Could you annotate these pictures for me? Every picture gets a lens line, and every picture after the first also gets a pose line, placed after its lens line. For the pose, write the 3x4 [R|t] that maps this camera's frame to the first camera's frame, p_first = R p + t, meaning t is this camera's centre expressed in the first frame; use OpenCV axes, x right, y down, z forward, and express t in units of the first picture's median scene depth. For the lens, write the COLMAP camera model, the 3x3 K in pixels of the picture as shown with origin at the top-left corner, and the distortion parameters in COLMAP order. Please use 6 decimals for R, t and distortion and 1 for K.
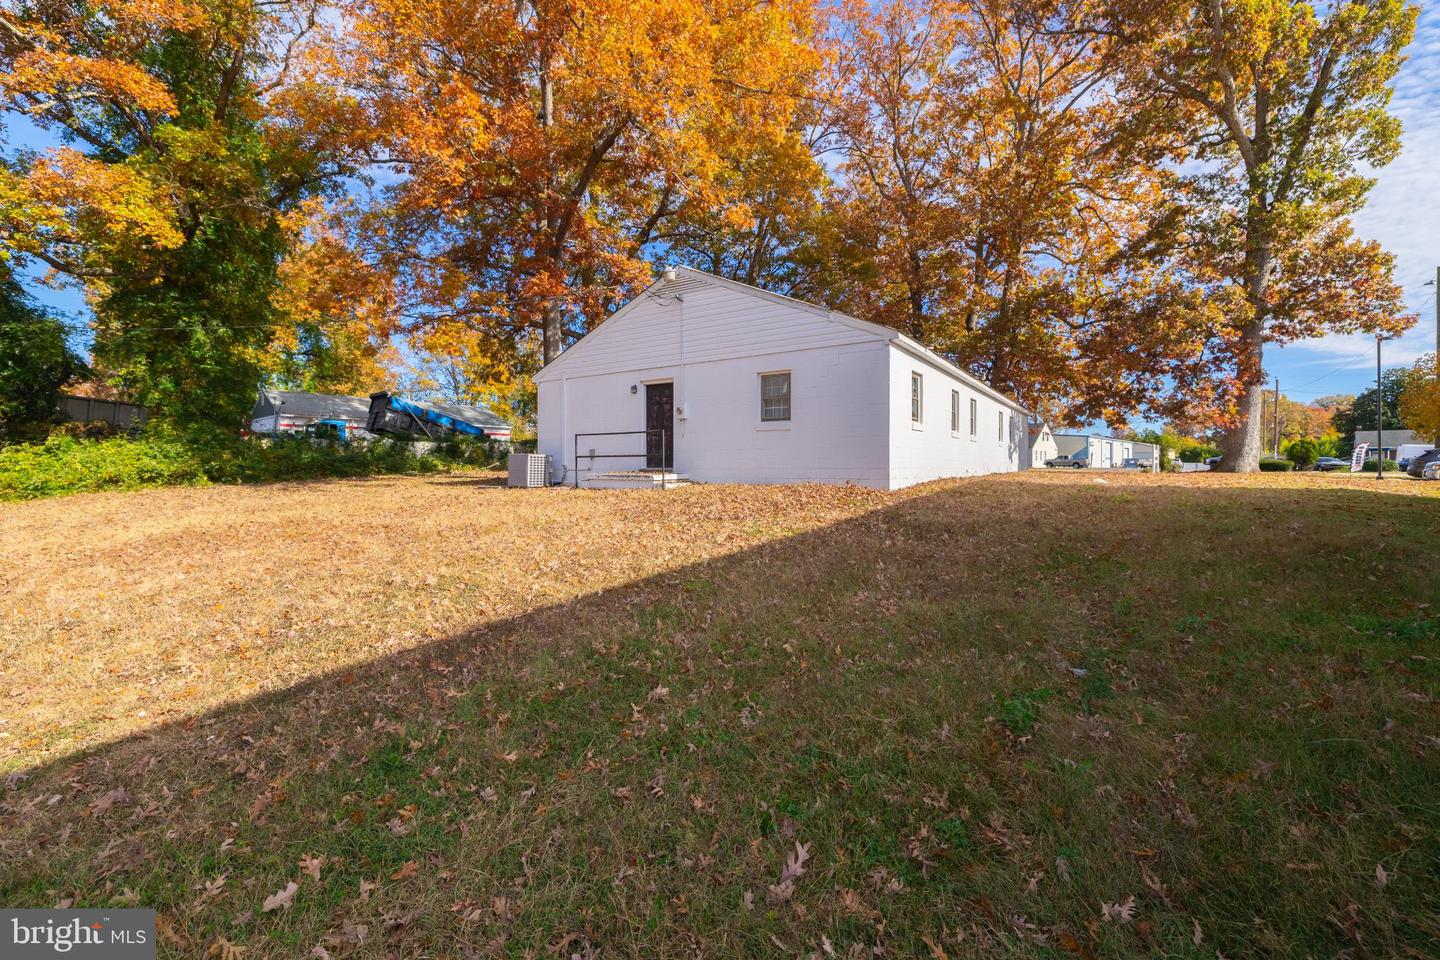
lens RADIAL K [[609.5, 0, 717.1], [0, 609.5, 477.0], [0, 0, 1]] dist [0.003243, -0.000779]
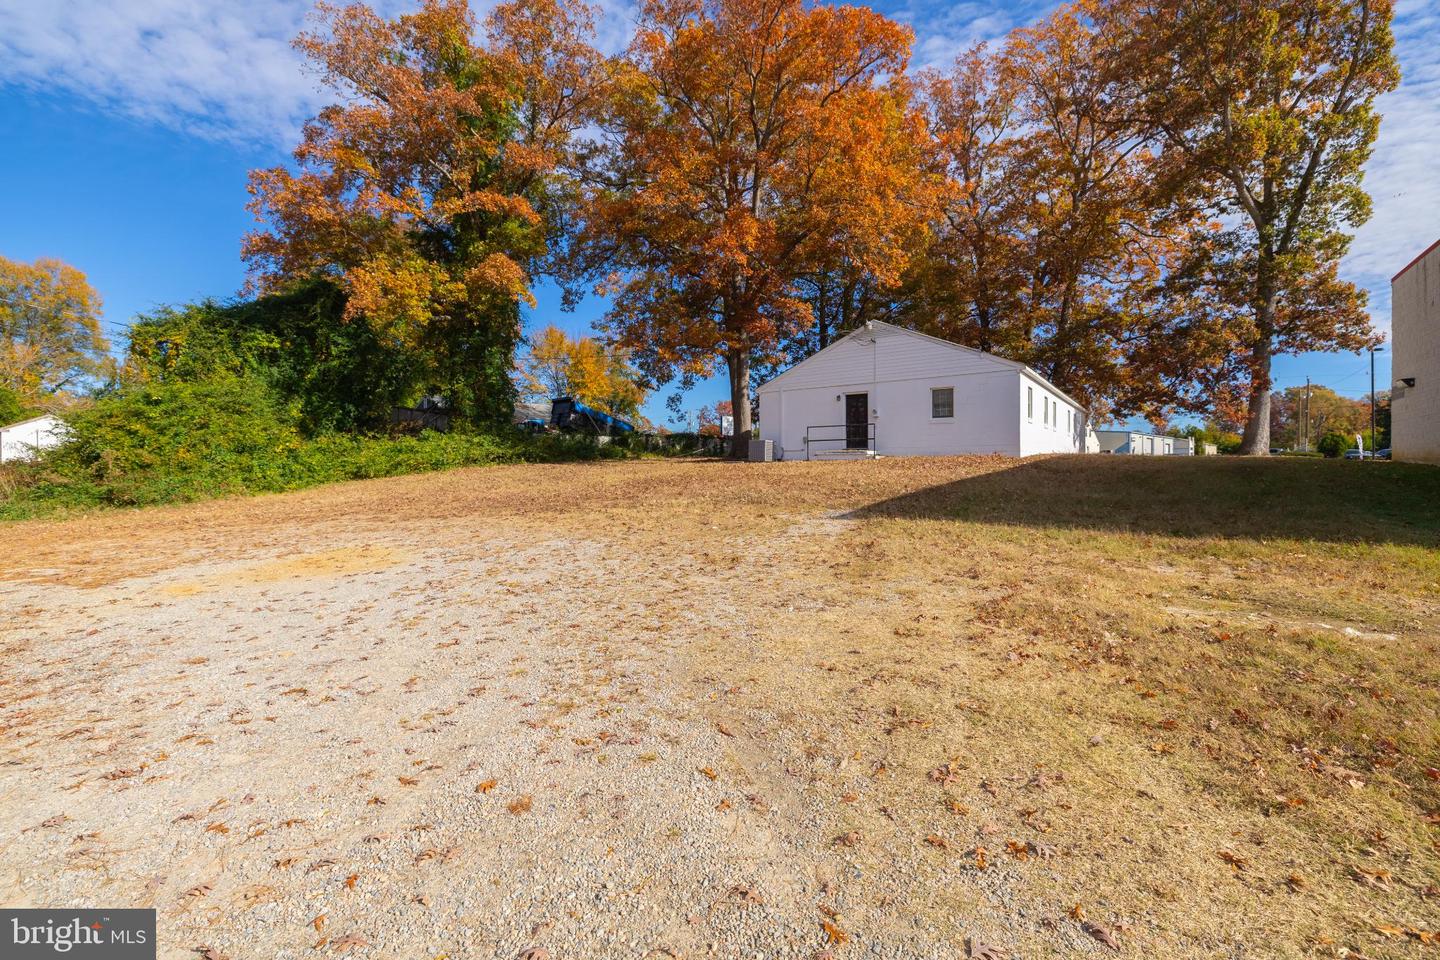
lens RADIAL K [[609.5, 0, 722.8], [0, 609.5, 483.0], [0, 0, 1]] dist [0.003243, -0.000779]
pose [[0.999209, -0.002016, -0.039718, -0.245513], [0.002482, 0.999929, 0.011667, 0.037071], [0.039691, -0.011756, 0.999143, -0.384756]]
